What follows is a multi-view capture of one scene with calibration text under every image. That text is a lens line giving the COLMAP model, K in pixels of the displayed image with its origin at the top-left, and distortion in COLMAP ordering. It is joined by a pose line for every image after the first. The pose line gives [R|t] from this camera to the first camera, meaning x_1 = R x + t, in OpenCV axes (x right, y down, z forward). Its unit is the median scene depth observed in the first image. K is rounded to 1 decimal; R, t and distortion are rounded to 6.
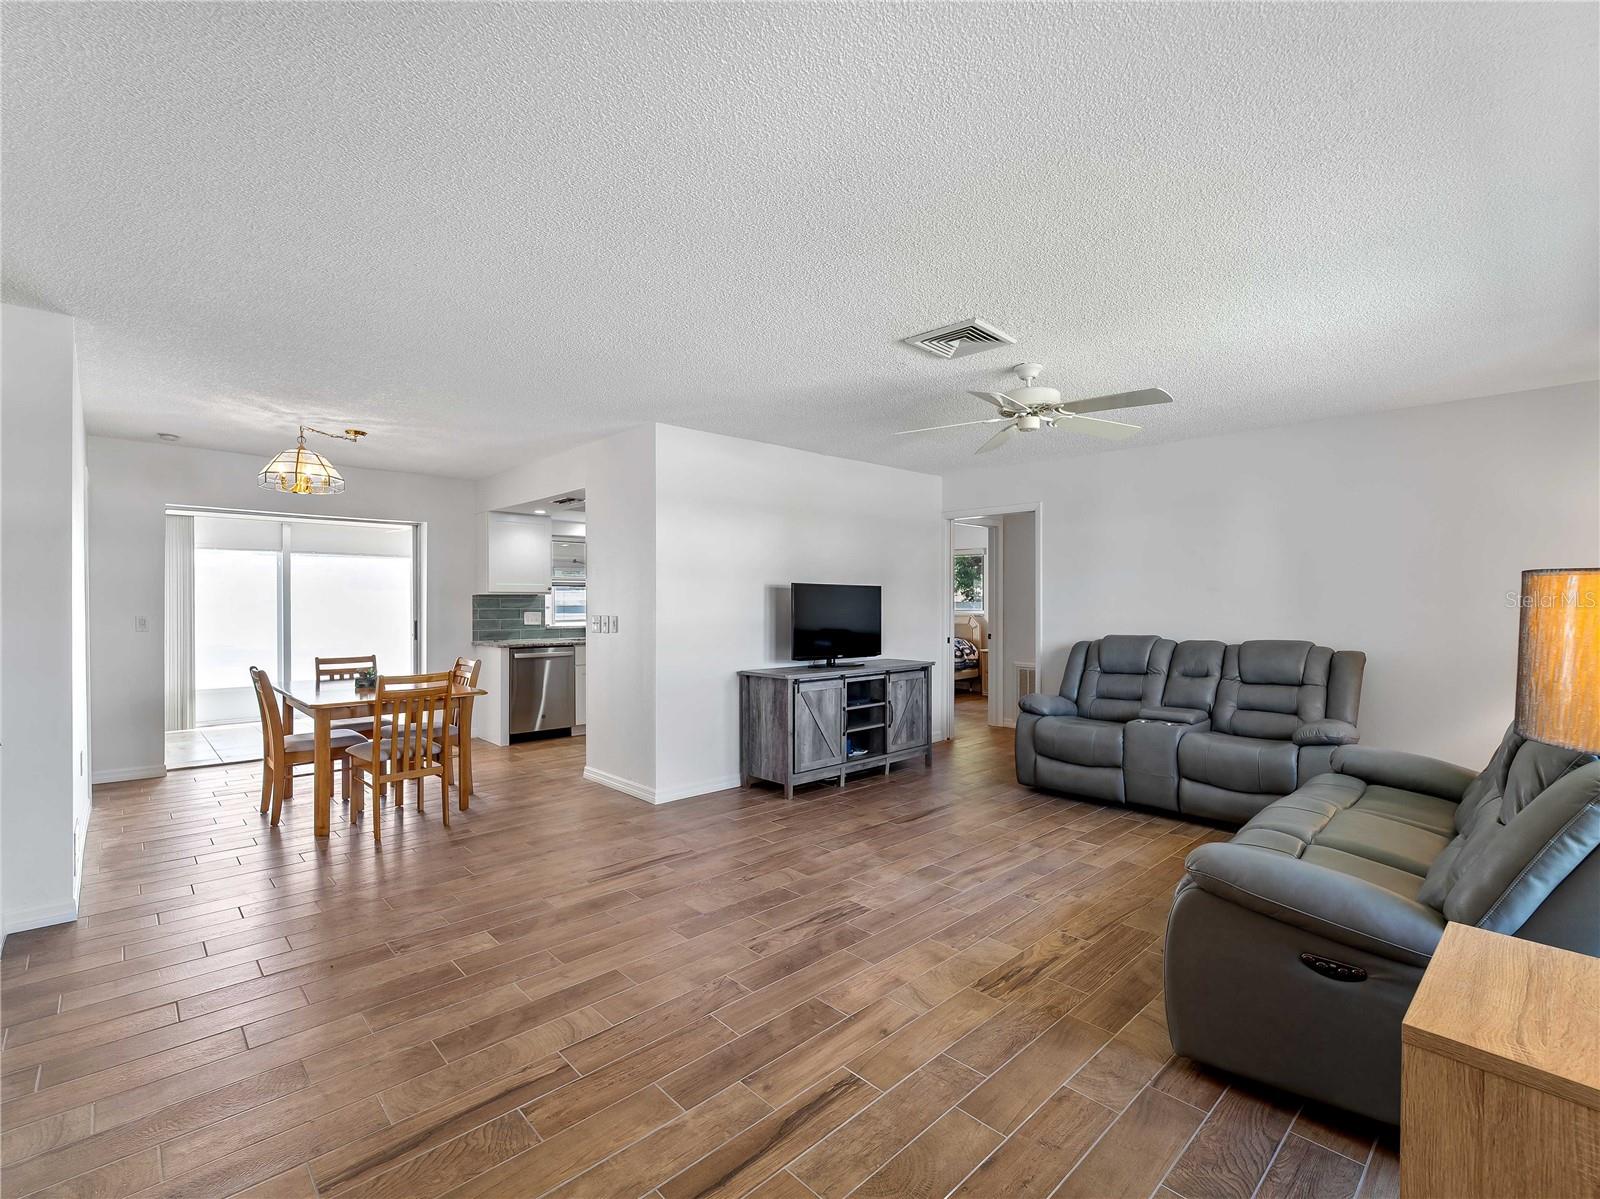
lens RADIAL K [[728.5, 0, 807.4], [0, 728.5, 601.6], [0, 0, 1]] dist [-0.003880, -0.001174]
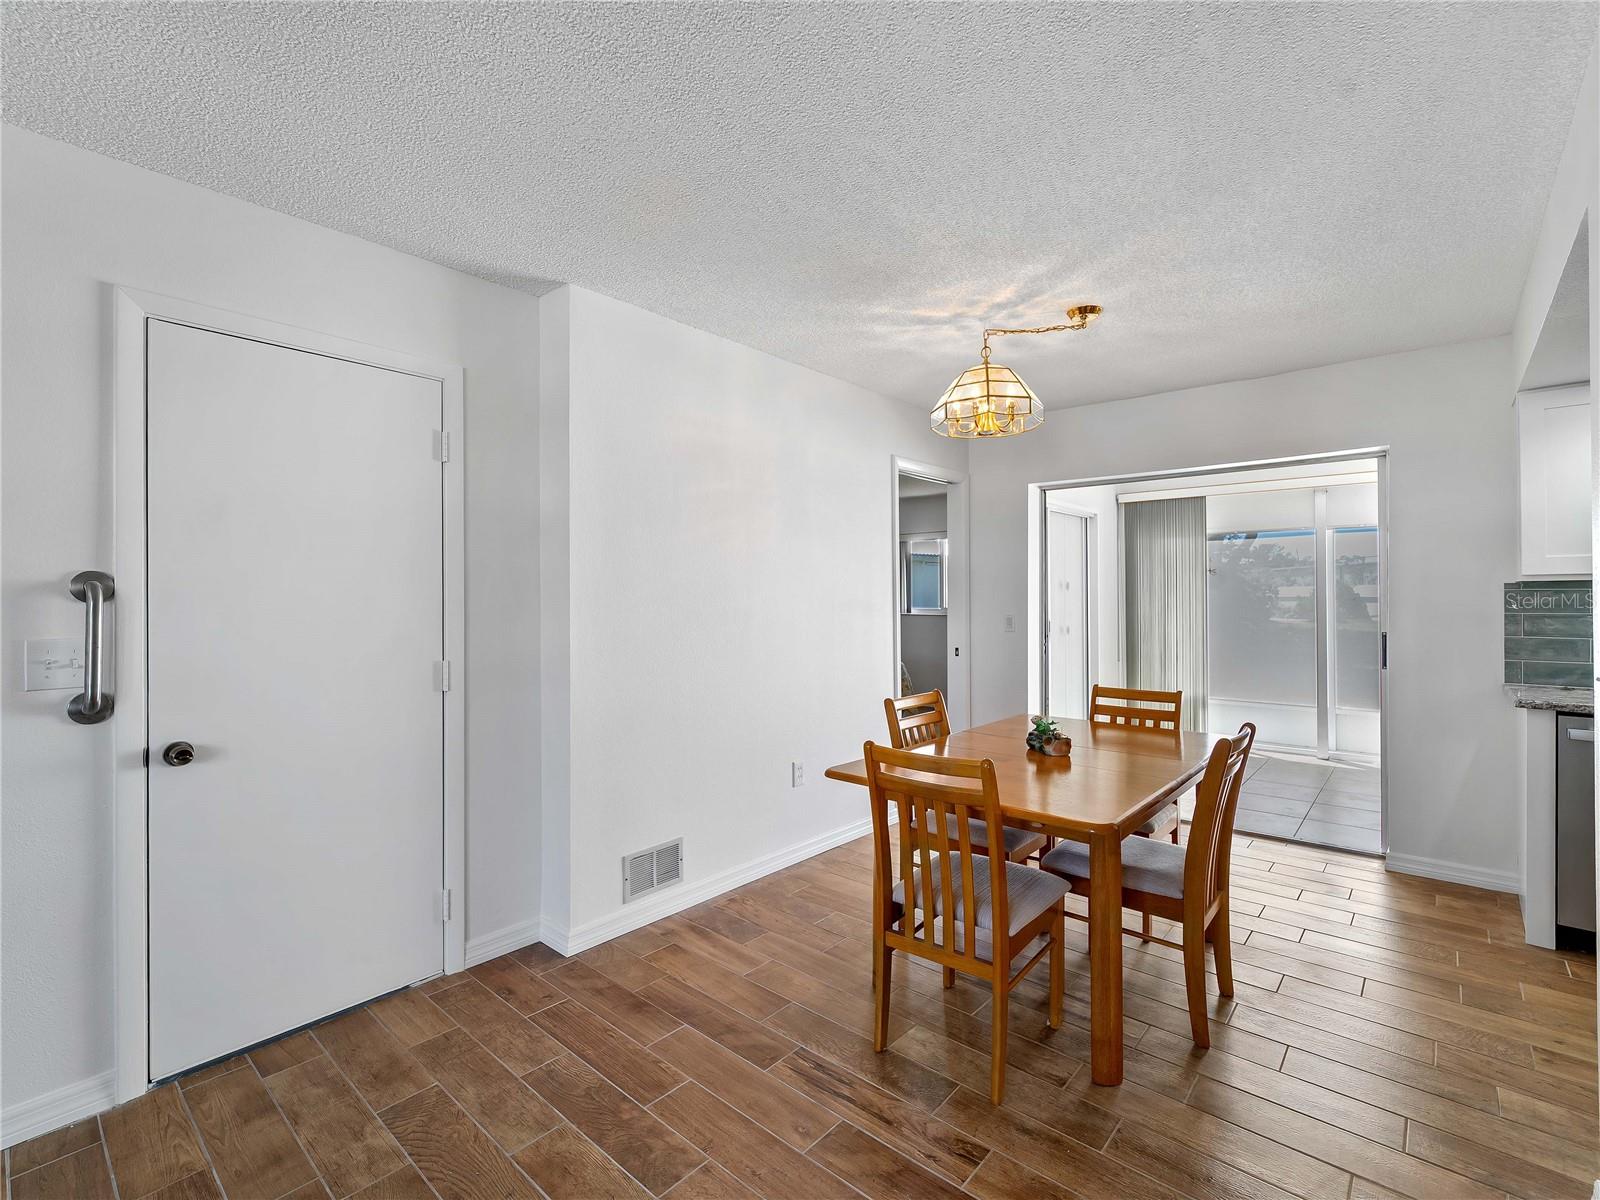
lens RADIAL K [[728.5, 0, 803.2], [0, 728.5, 589.3], [0, 0, 1]] dist [-0.003880, -0.001174]
pose [[0.083710, -0.013114, -0.996404, -0.074495], [0.004499, 0.999908, -0.012782, -0.001668], [0.996480, -0.003412, 0.083761, 0.976183]]
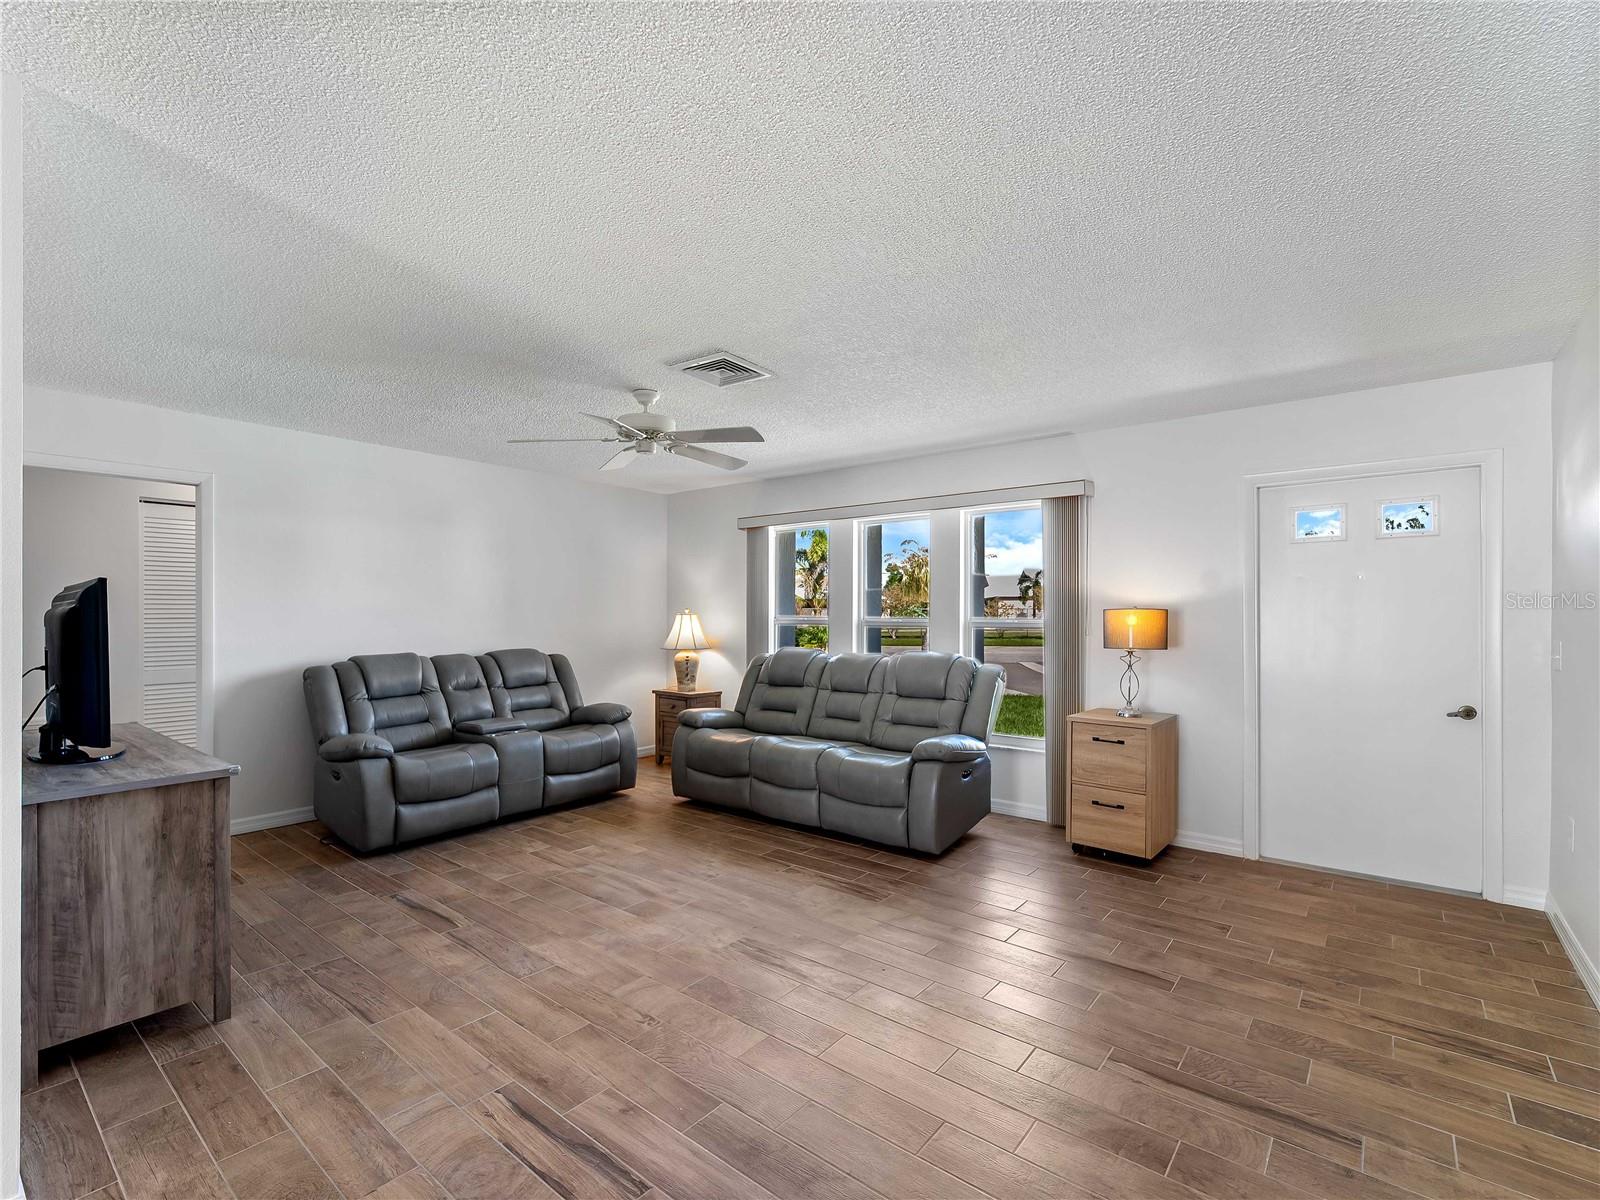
lens RADIAL K [[728.5, 0, 799.4], [0, 728.5, 617.4], [0, 0, 1]] dist [-0.003880, -0.001174]
pose [[-0.127033, -0.004321, 0.991889, -0.735495], [-0.000740, 0.999991, 0.004262, -0.004494], [-0.991898, -0.000193, -0.127035, 0.881654]]
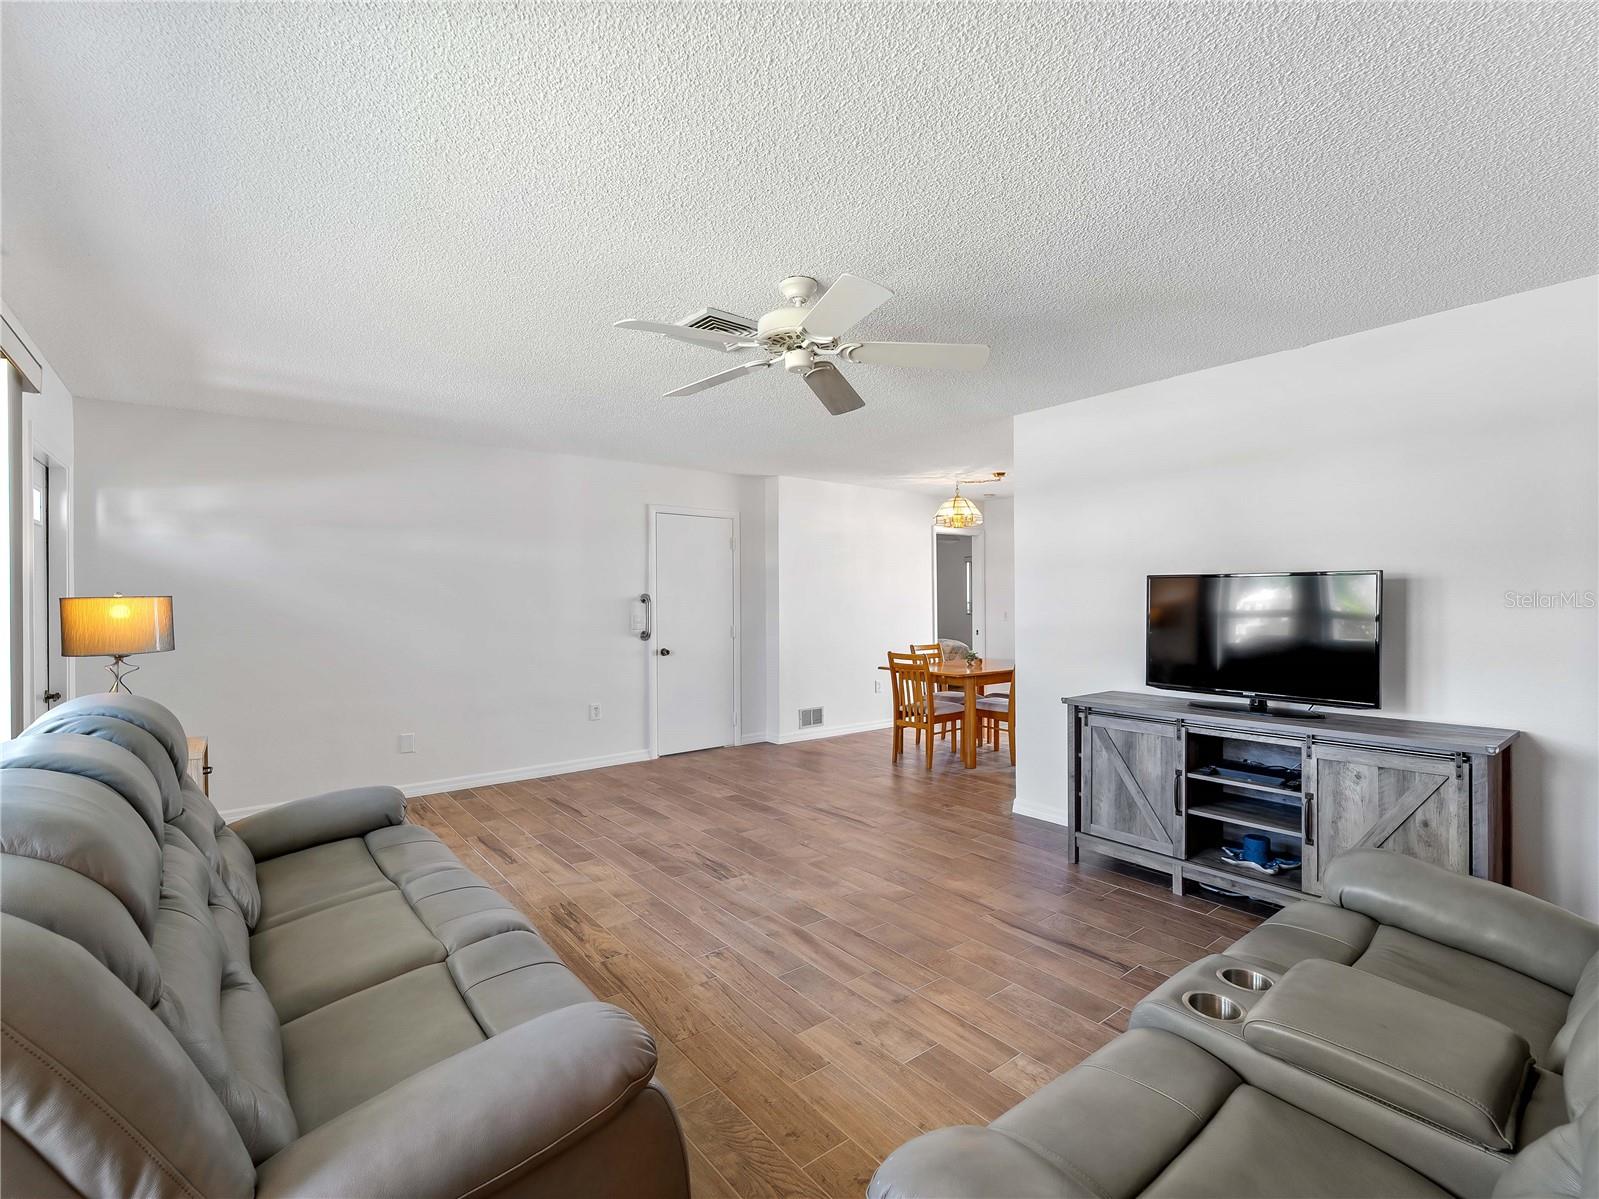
lens RADIAL K [[728.0, 0, 798.2], [0, 728.0, 599.6], [0, 0, 1]] dist [-0.003880, -0.001174]
pose [[-0.098454, -0.002147, -0.995139, 0.994227], [0.004707, 0.999985, -0.002624, -0.003448], [0.995130, -0.004942, -0.098443, 1.031196]]
